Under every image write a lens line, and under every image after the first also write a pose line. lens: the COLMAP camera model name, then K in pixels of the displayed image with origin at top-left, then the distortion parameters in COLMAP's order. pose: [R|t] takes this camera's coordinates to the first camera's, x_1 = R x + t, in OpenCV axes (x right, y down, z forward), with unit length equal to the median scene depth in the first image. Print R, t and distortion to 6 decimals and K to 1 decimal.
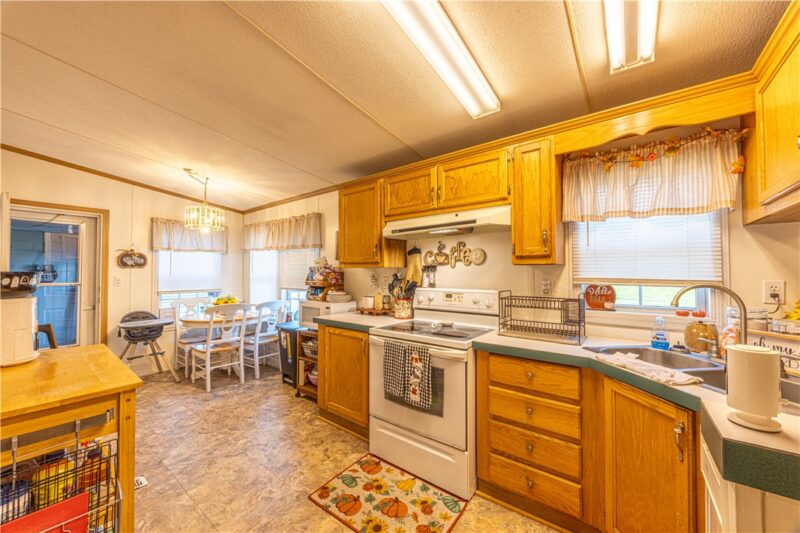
lens RADIAL K [[304.0, 0, 398.1], [0, 304.0, 268.5], [0, 0, 1]] dist [-0.000927, 0.000055]
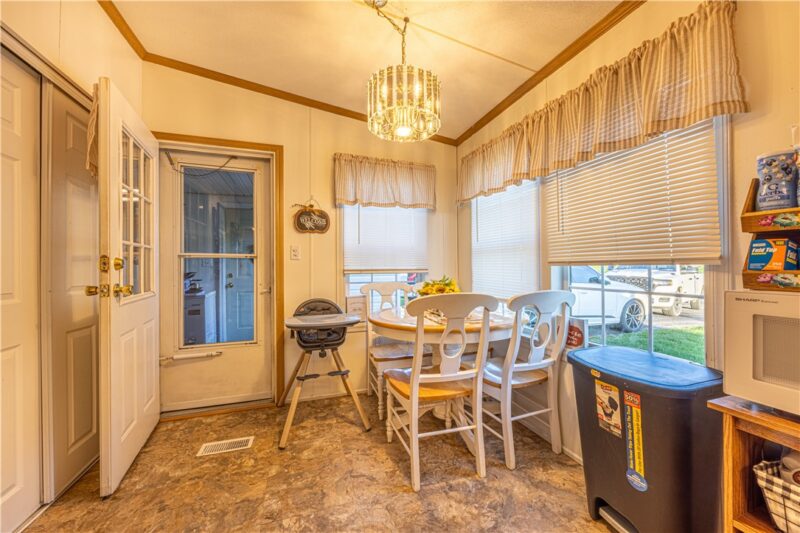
lens RADIAL K [[304.0, 0, 398.1], [0, 304.0, 268.5], [0, 0, 1]] dist [-0.000927, 0.000055]
pose [[0.832755, -0.003988, -0.553628, -0.357751], [0.015668, 0.999743, 0.016367, 0.068347], [0.553420, -0.022304, 0.832603, 0.558123]]
